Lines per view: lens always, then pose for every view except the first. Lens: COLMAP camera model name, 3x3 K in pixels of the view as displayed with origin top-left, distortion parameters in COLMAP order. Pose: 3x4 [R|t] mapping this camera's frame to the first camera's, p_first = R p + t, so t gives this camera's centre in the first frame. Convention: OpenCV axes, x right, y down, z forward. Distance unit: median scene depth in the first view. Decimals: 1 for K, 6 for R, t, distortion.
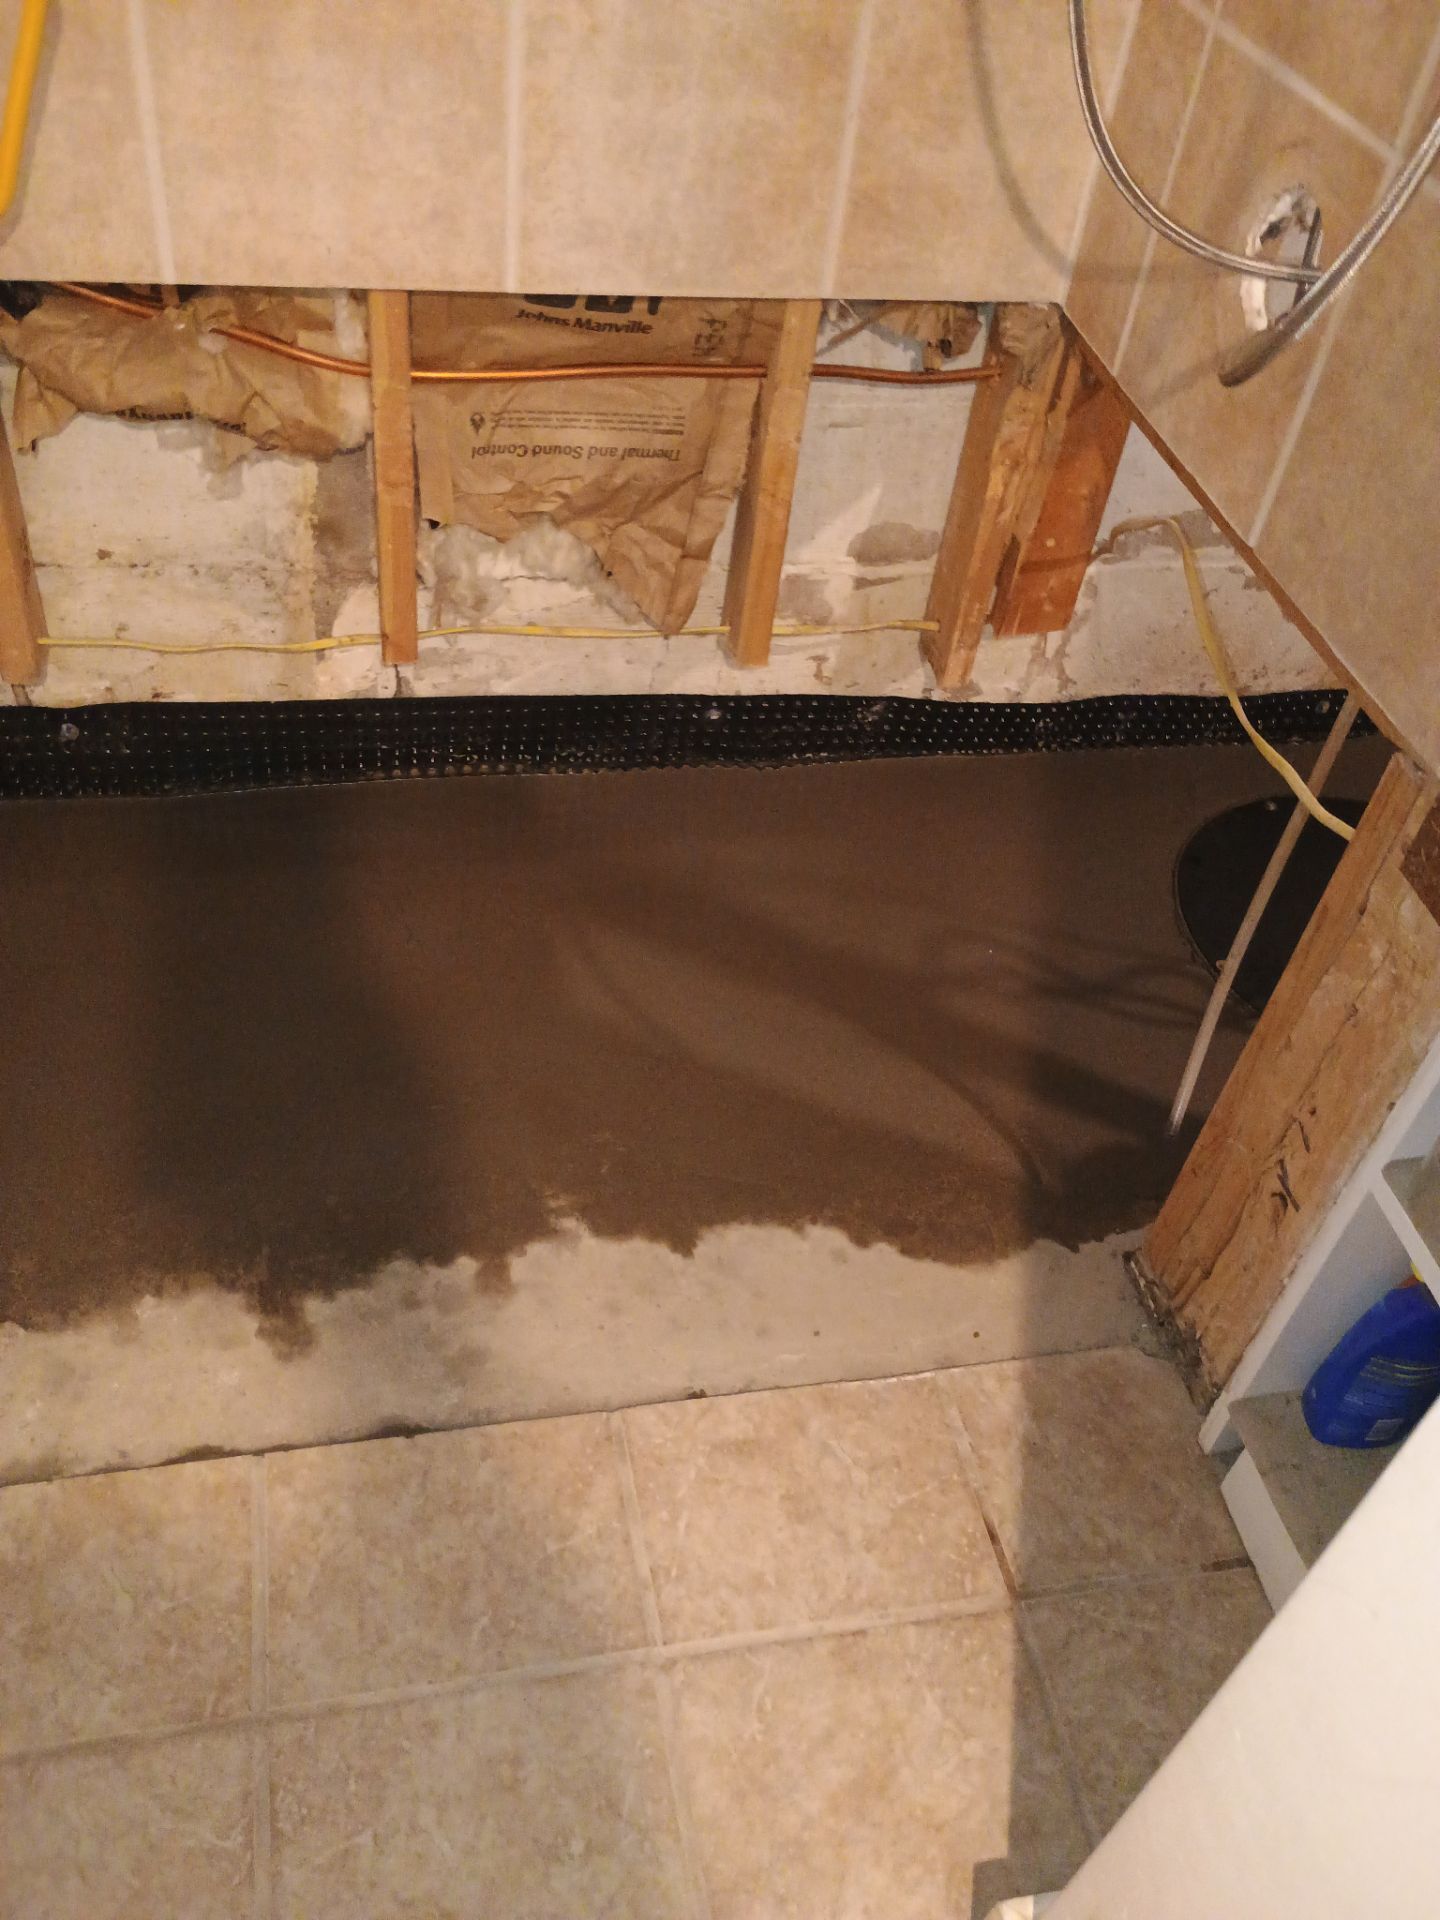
lens RADIAL K [[1645.7, 0, 697.8], [0, 1645.7, 943.5], [0, 0, 1]] dist [0.057811, -0.071113]
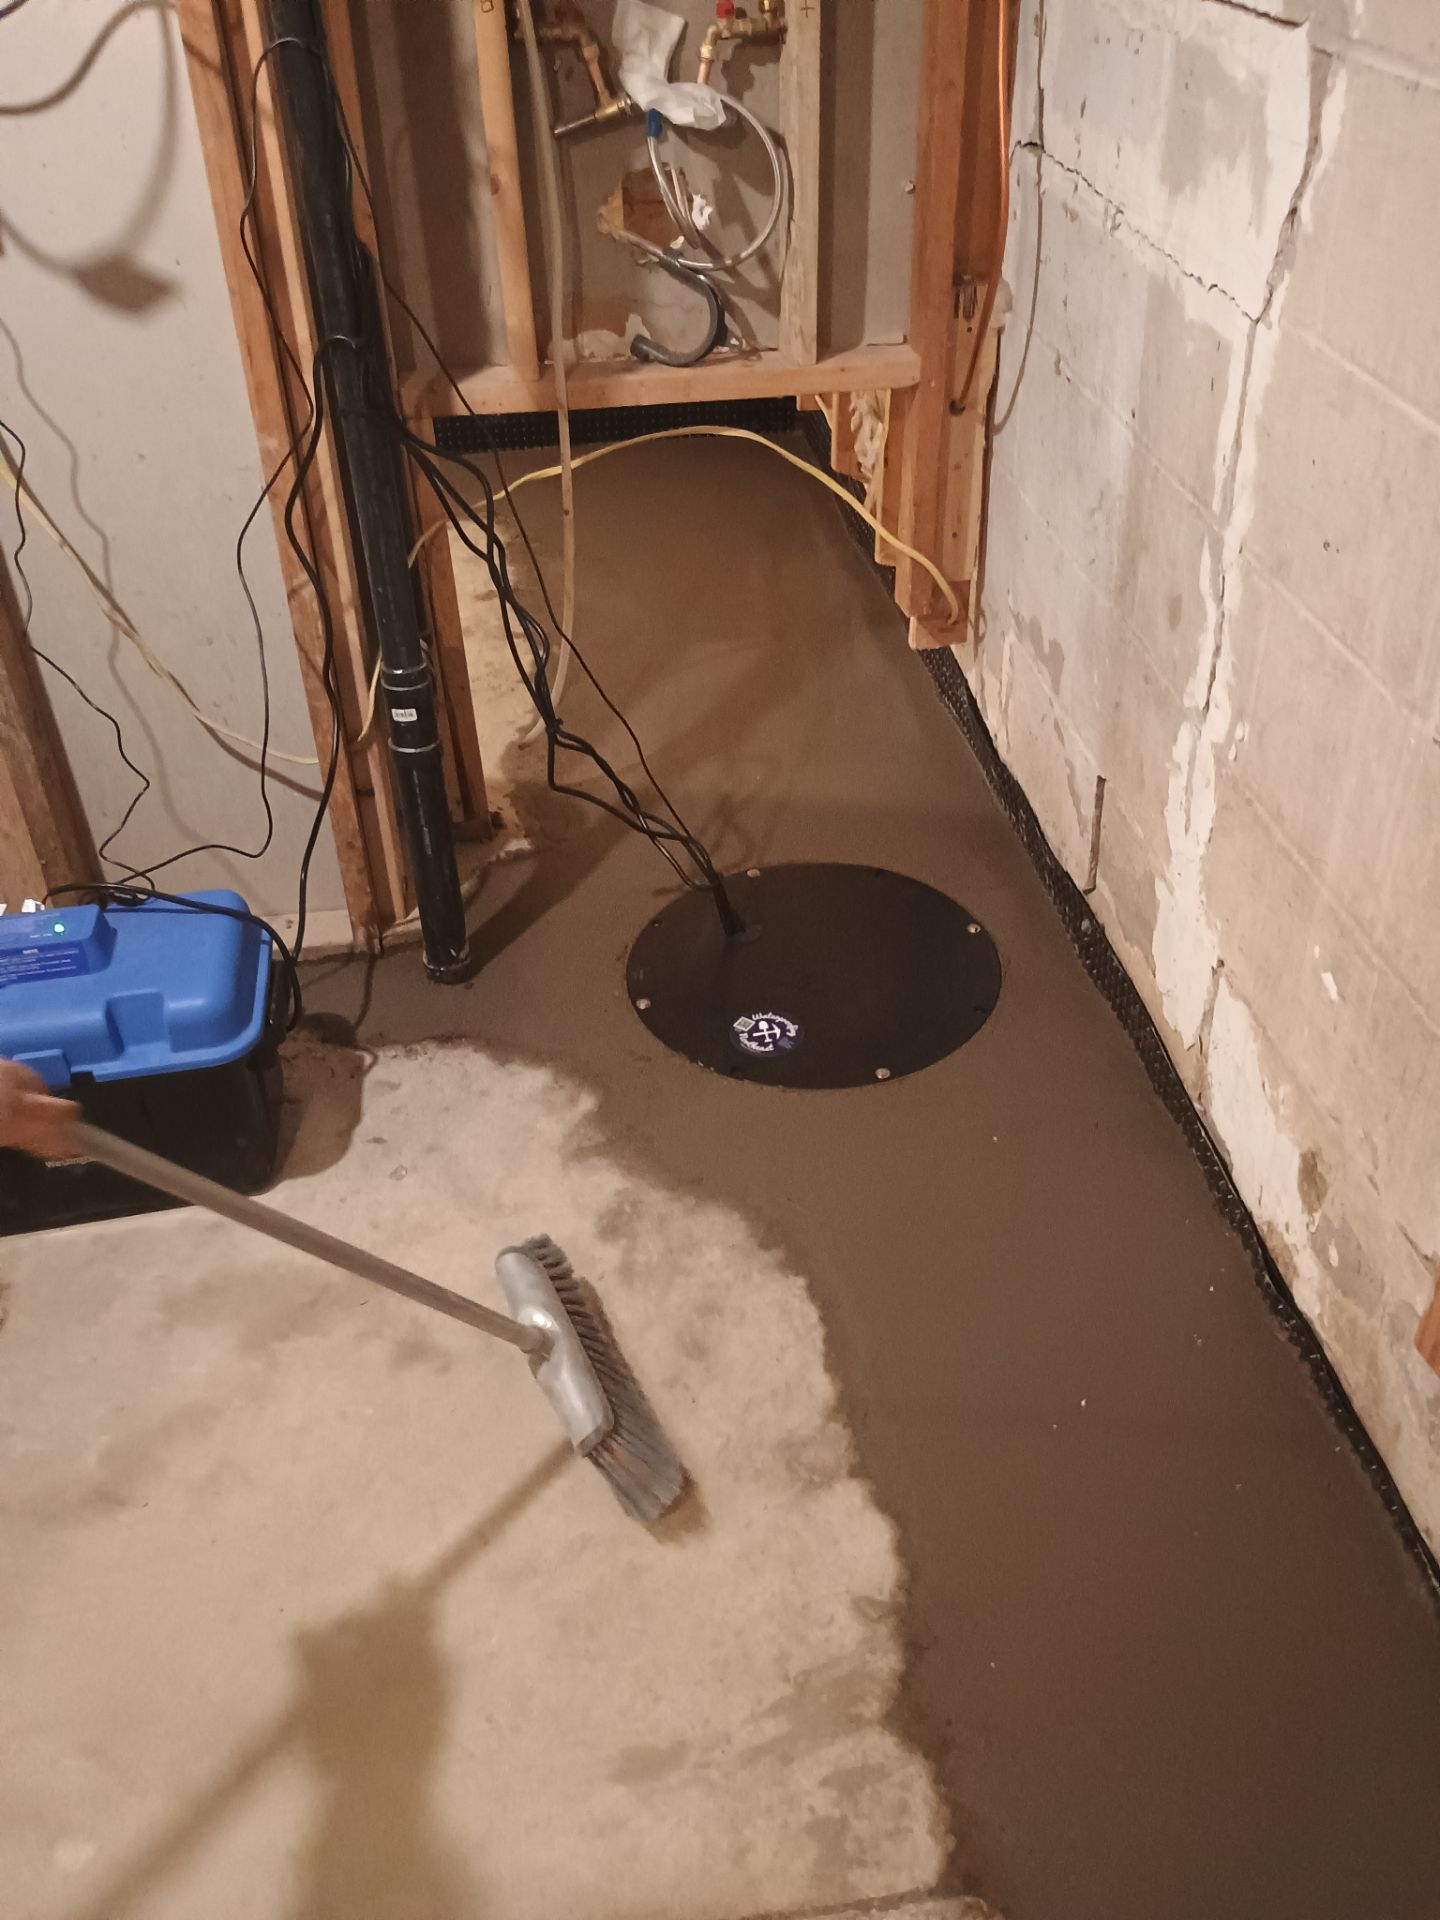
lens RADIAL K [[1645.7, 0, 731.1], [0, 1645.7, 985.3], [0, 0, 1]] dist [0.057811, -0.071113]
pose [[-0.052096, 0.521659, -0.851562, 1.703652], [-0.682544, 0.603866, 0.411679, -0.521322], [0.728985, 0.602675, 0.324597, 0.778338]]
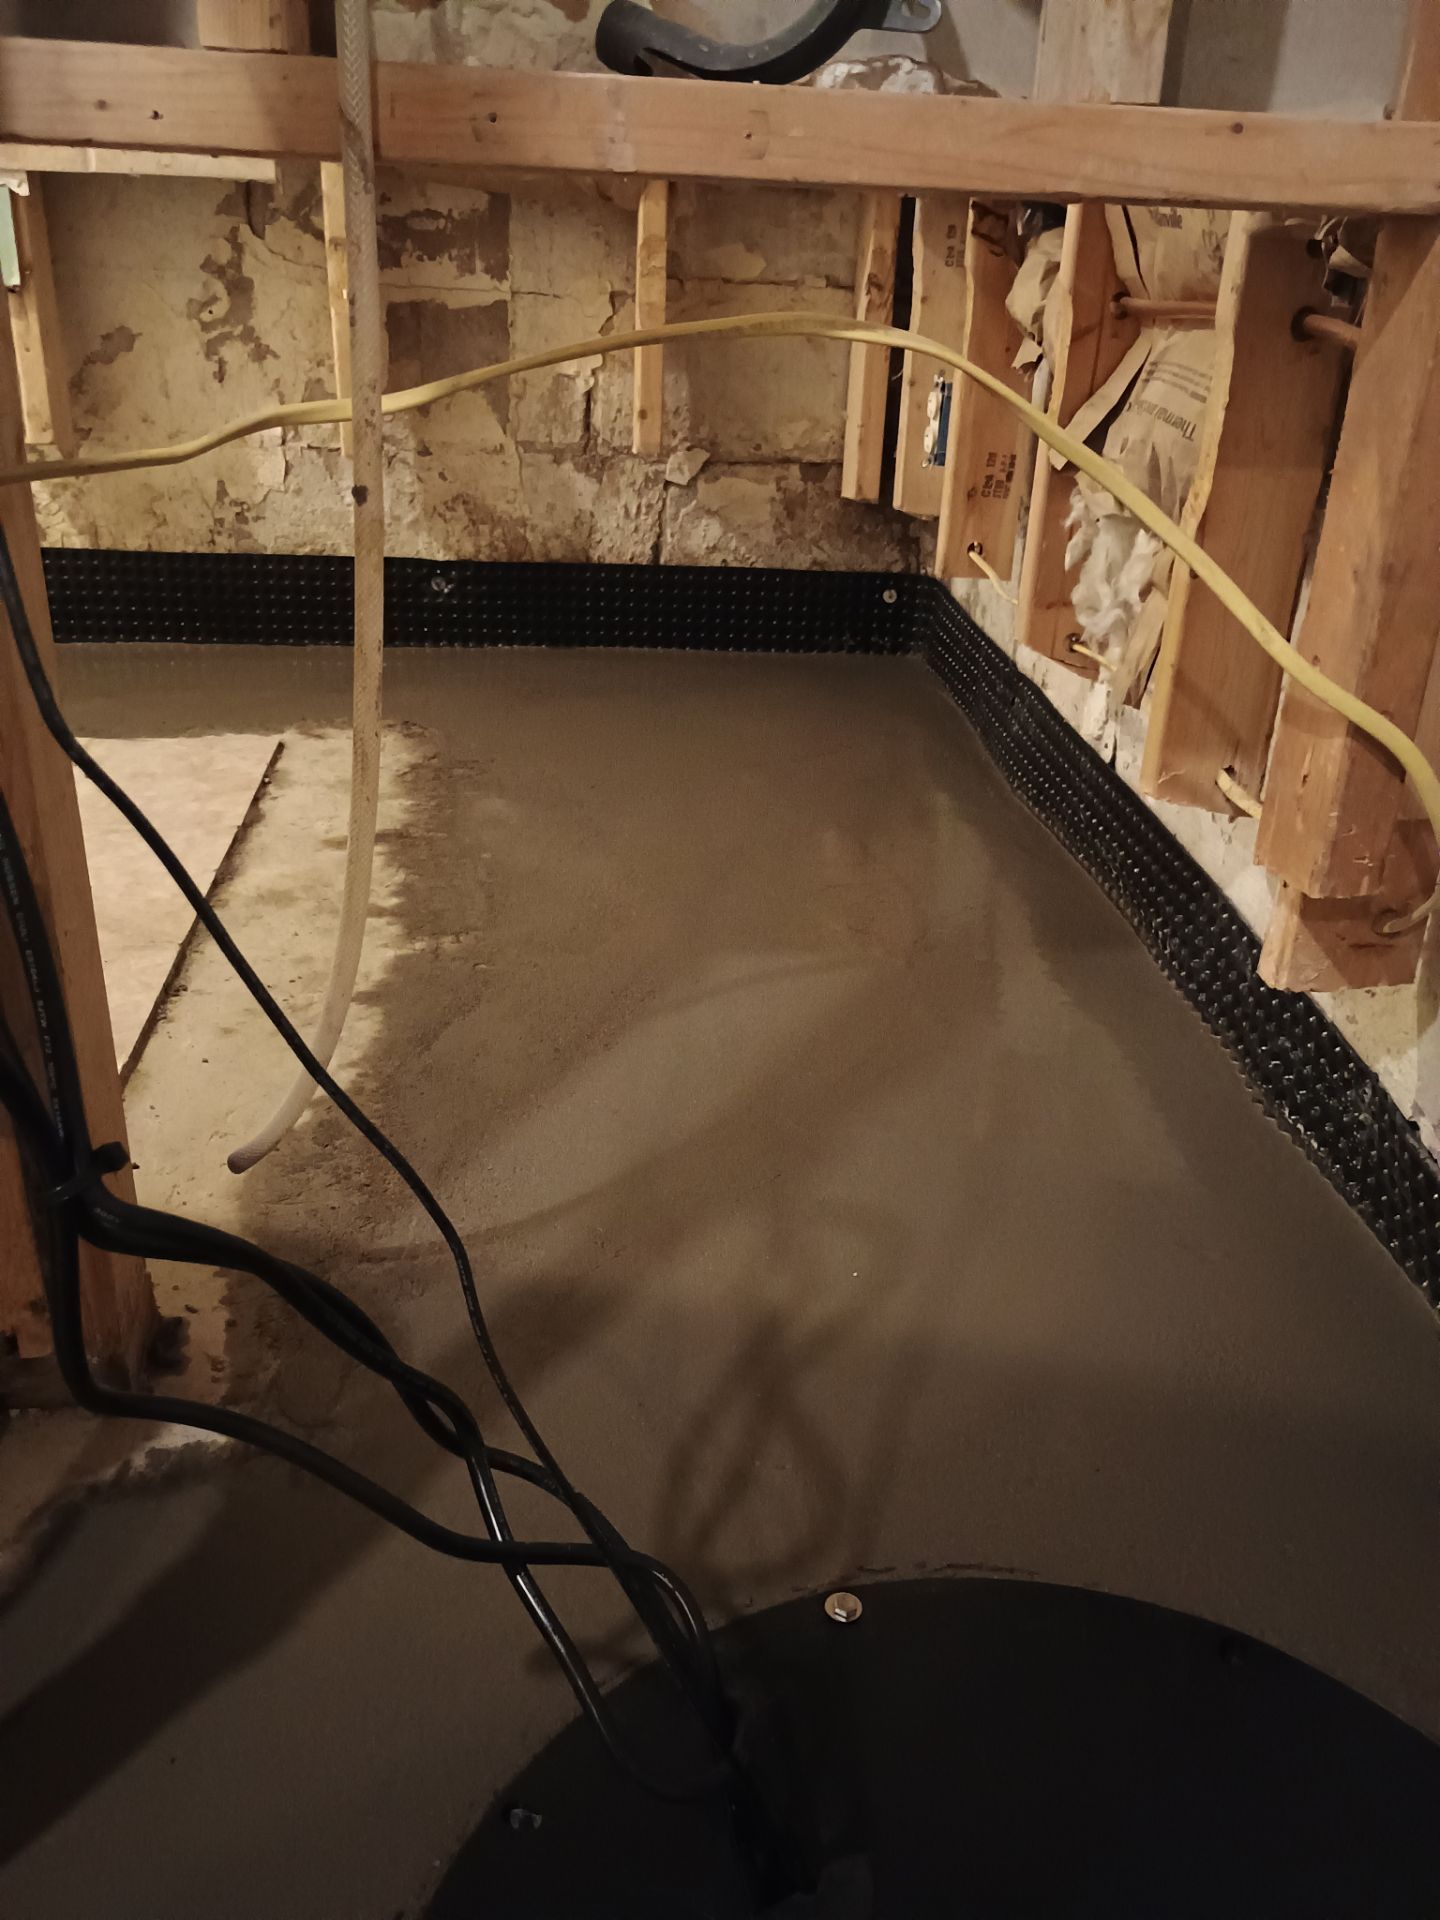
lens RADIAL K [[1645.7, 0, 721.5], [0, 1645.7, 964.8], [0, 0, 1]] dist [0.057811, -0.071113]
pose [[-0.101983, 0.318796, -0.942321, 0.800703], [-0.723947, 0.625895, 0.290096, -0.224805], [0.682275, 0.711775, 0.166961, 0.968388]]
